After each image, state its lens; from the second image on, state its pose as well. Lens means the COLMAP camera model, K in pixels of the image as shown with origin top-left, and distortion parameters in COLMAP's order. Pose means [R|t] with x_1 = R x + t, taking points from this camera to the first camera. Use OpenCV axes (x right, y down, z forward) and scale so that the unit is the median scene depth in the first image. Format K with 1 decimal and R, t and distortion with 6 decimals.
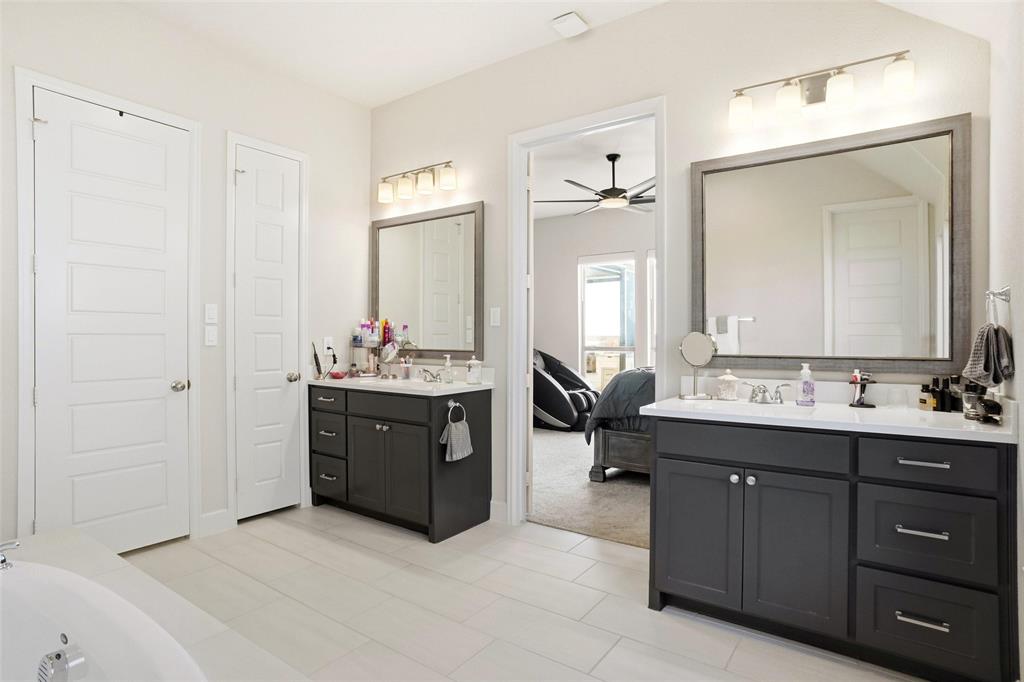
lens RADIAL K [[531.0, 0, 504.6], [0, 531.0, 337.1], [0, 0, 1]] dist [-0.045049, 0.011560]
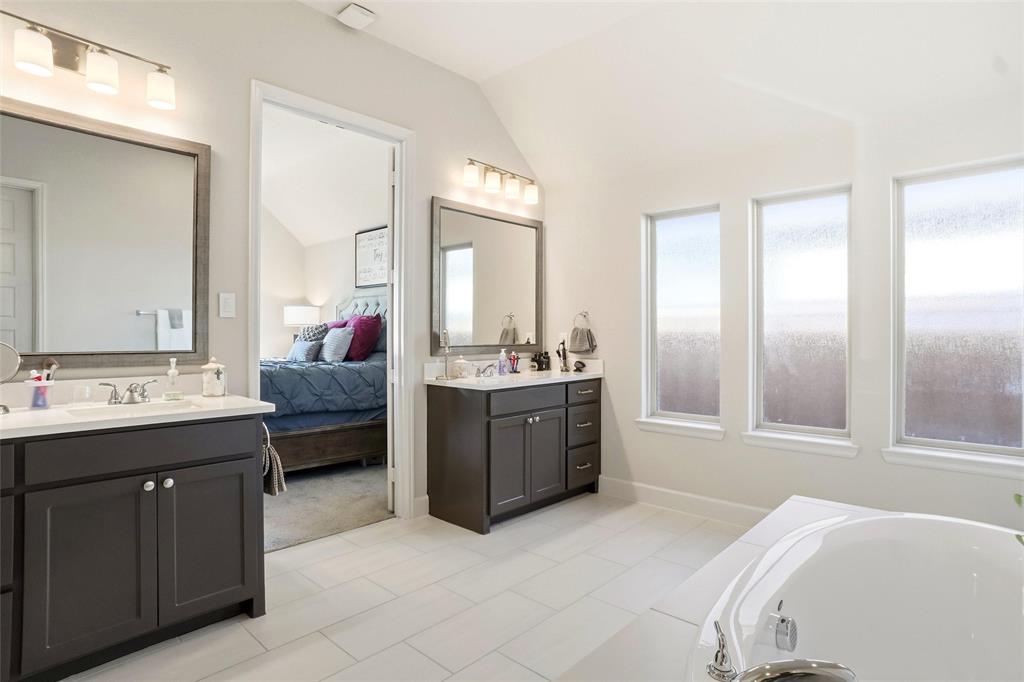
lens RADIAL K [[531.0, 0, 506.5], [0, 531.0, 337.0], [0, 0, 1]] dist [-0.045049, 0.011560]
pose [[0.147038, -0.007572, 0.989102, -0.697785], [-0.003881, 0.999959, 0.008232, -0.000306], [-0.989123, -0.005050, 0.147002, 0.494729]]
